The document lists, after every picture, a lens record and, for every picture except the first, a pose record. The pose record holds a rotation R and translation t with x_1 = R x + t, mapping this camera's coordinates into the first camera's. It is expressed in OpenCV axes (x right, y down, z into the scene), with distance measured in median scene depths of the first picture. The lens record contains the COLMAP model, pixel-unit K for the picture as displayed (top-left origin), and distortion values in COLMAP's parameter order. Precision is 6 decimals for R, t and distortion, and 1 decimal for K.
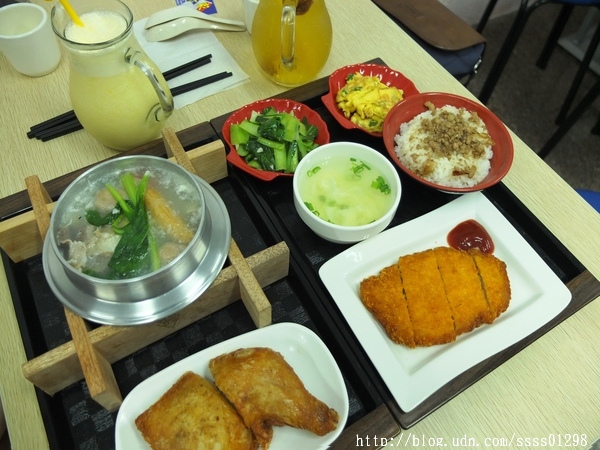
lens RADIAL K [[470.0, 0, 292.5], [0, 470.0, 225.4], [0, 0, 1]] dist [-0.051136, 0.009206]
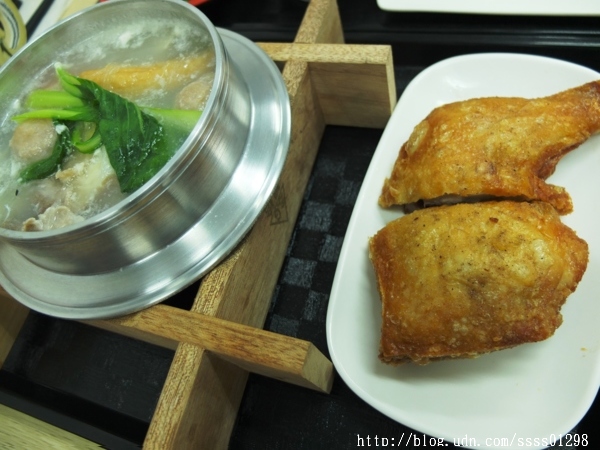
lens RADIAL K [[465.8, 0, 304.3], [0, 465.8, 215.7], [0, 0, 1]] dist [-0.051316, 0.012387]
pose [[0.691980, -0.701991, 0.168439, -0.330656], [0.703480, 0.708090, 0.061024, 0.191667], [-0.162108, 0.076266, 0.983821, 0.435123]]
